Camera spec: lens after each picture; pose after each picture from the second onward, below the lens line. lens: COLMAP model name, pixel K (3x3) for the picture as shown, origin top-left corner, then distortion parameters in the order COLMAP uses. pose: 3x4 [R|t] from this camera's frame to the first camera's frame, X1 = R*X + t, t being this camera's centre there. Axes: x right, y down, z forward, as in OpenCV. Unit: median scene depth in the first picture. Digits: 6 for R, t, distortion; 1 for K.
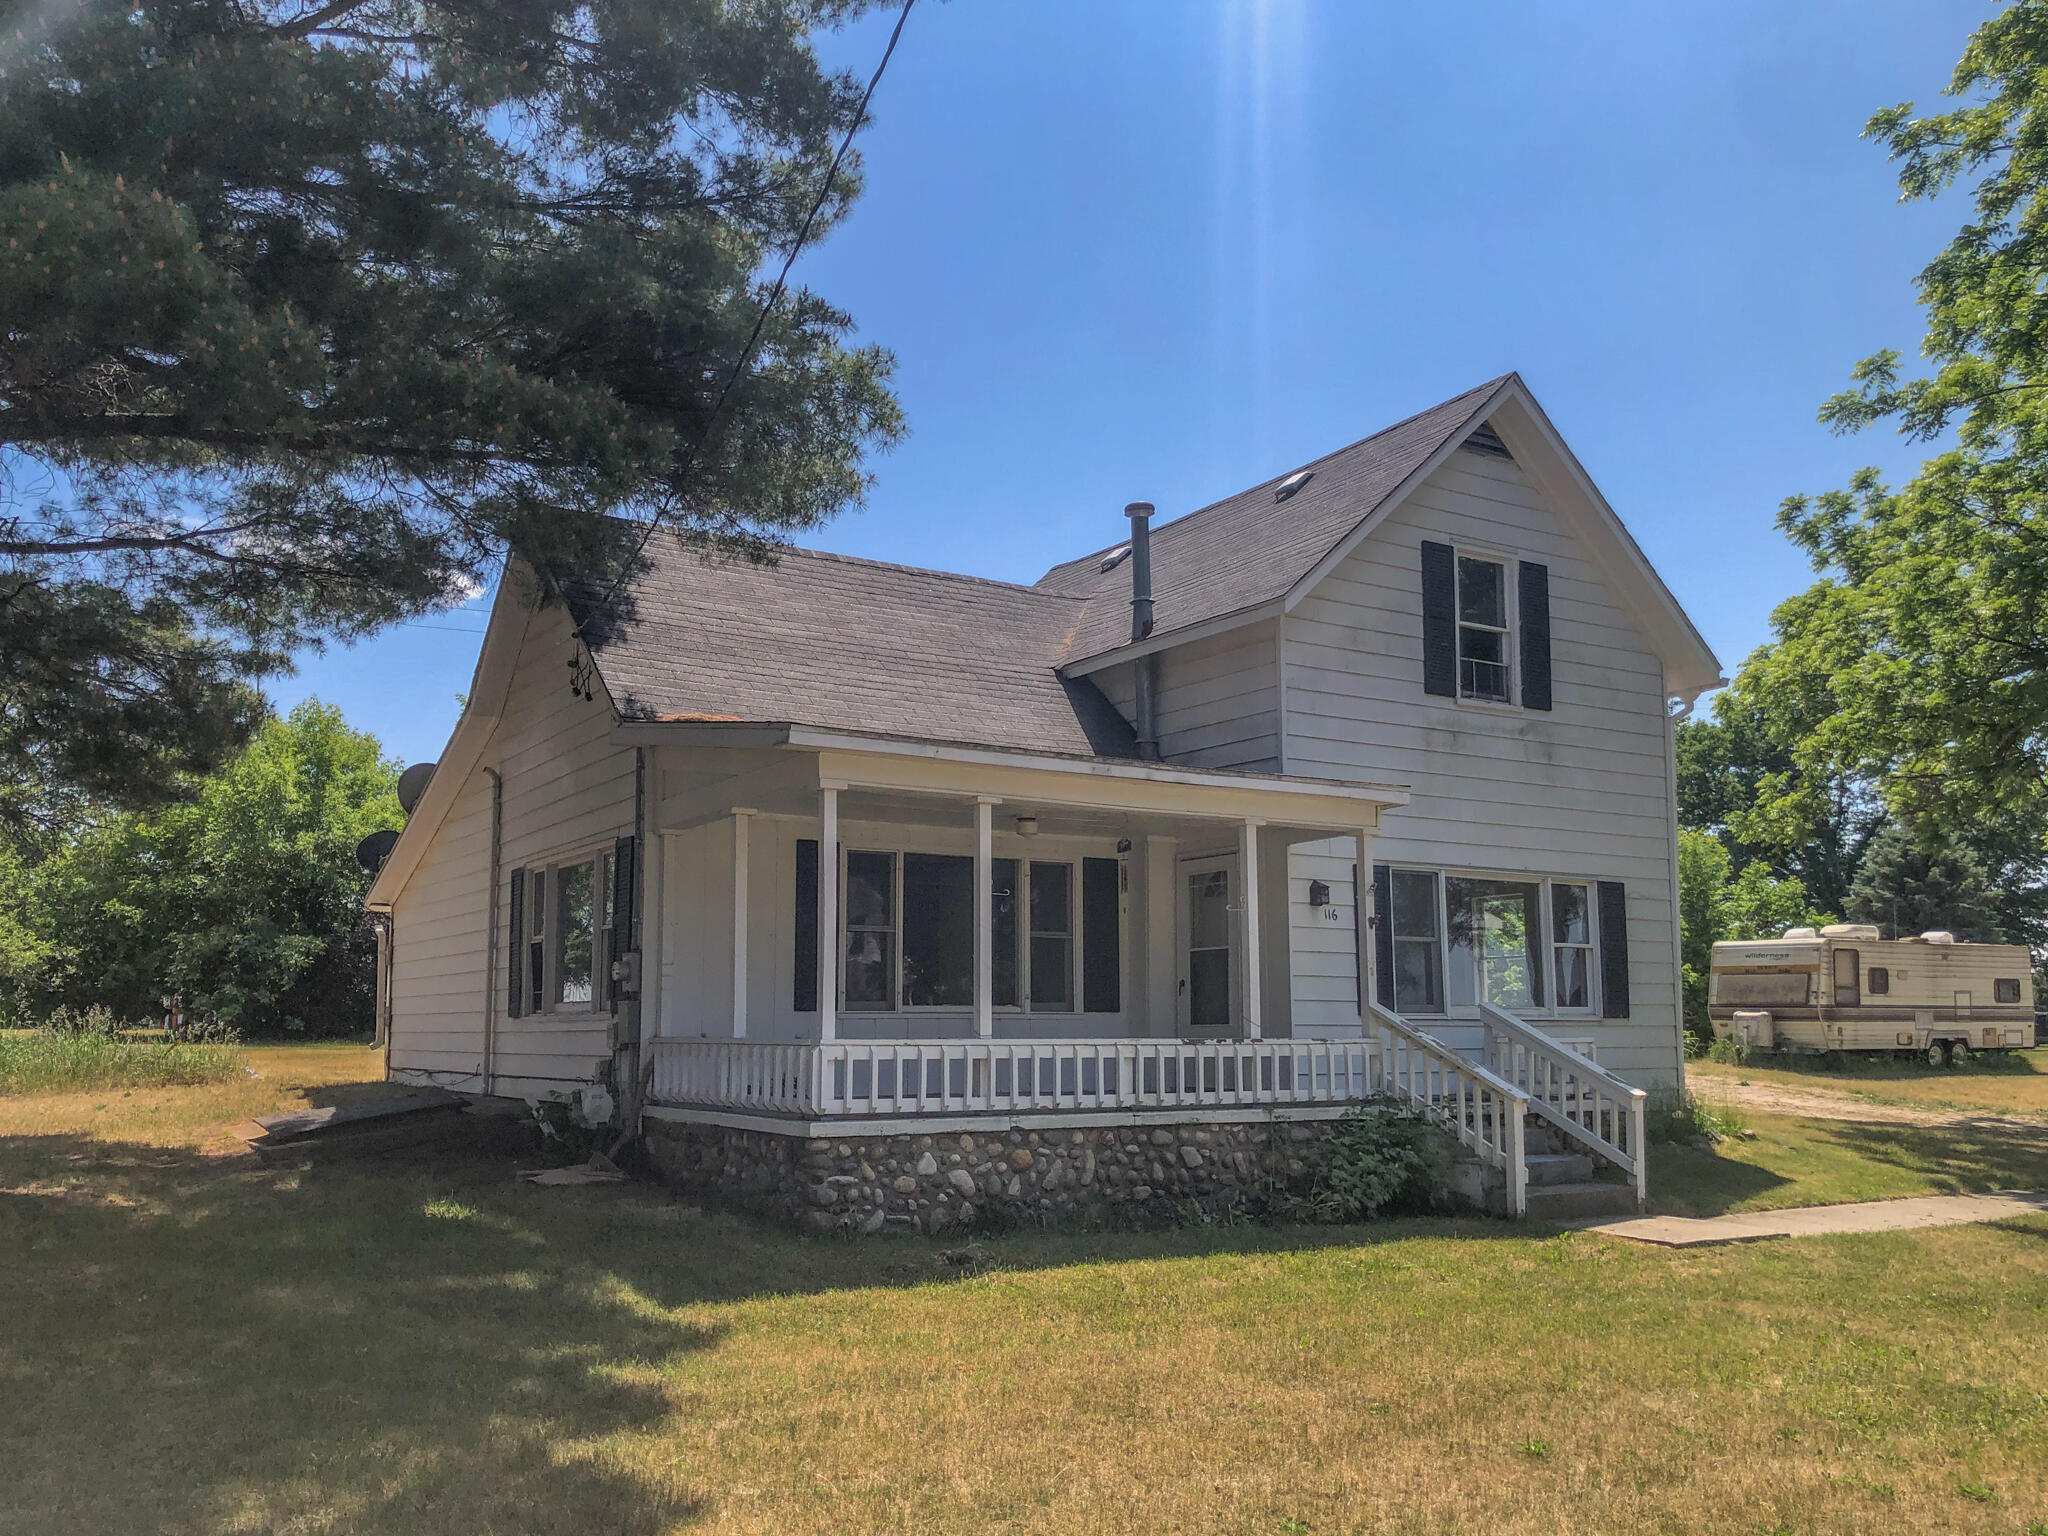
lens RADIAL K [[1775.2, 0, 1028.6], [0, 1775.2, 668.4], [0, 0, 1]] dist [0.079368, 0.004115]
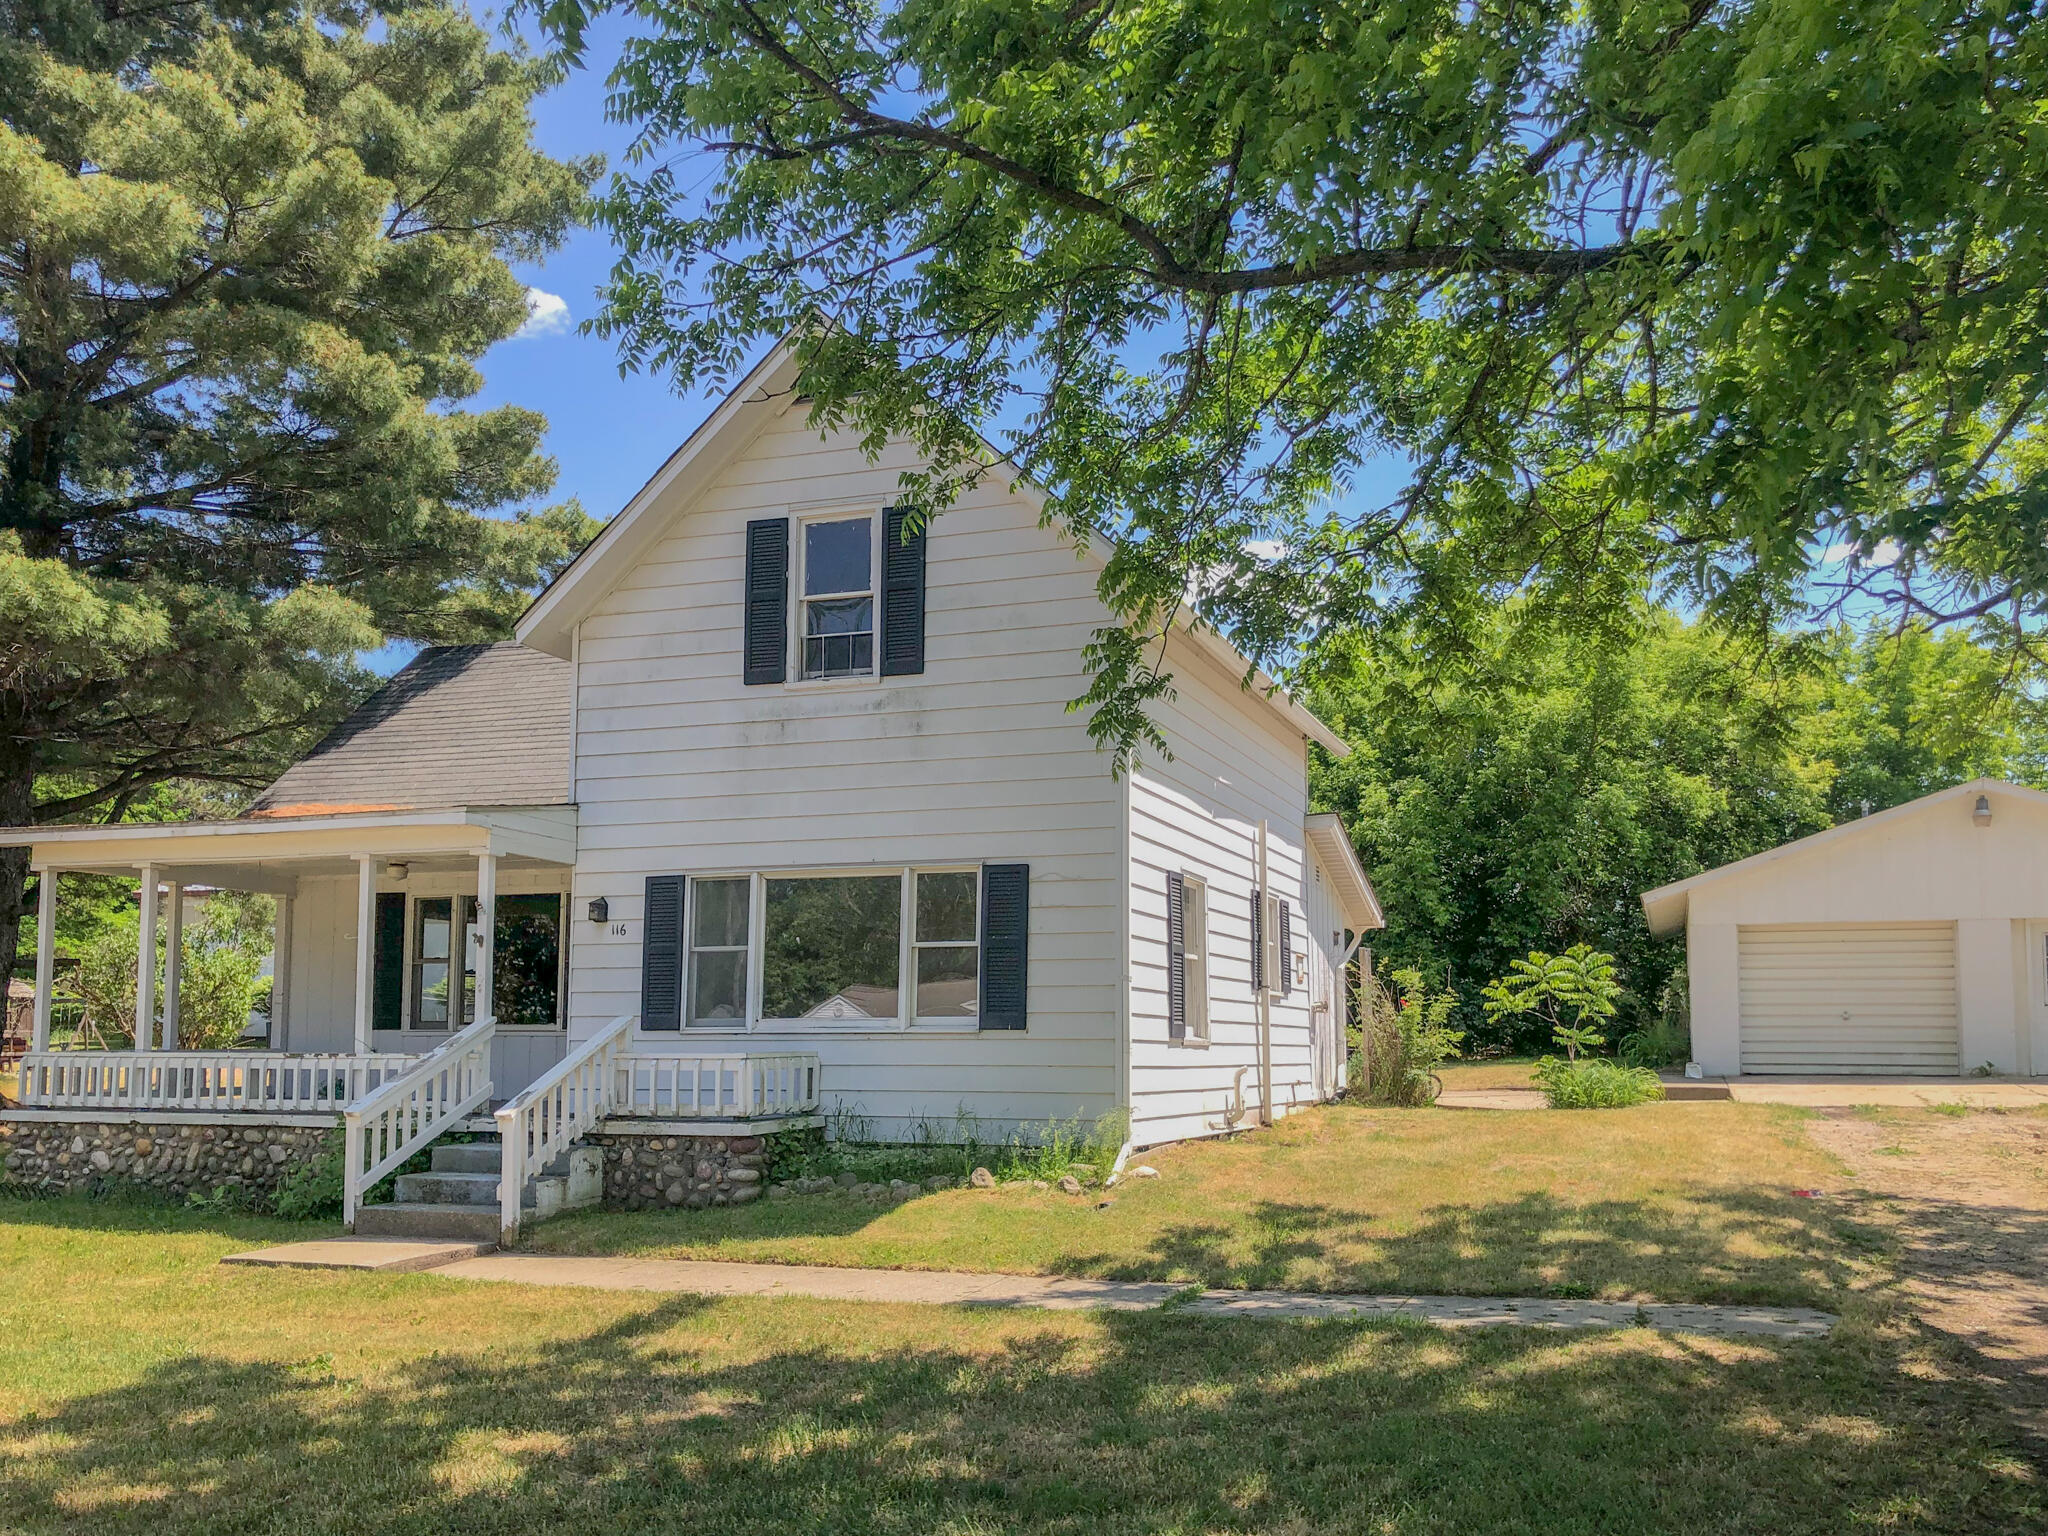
lens RADIAL K [[1639.7, 0, 1024.0], [0, 1639.7, 768.0], [0, 0, 1]] dist [0.005358, 0.004198]
pose [[0.629224, -0.123258, -0.767388, 1.202016], [0.154184, 0.987518, -0.032191, 0.132639], [0.761777, -0.098063, 0.640374, 0.695552]]
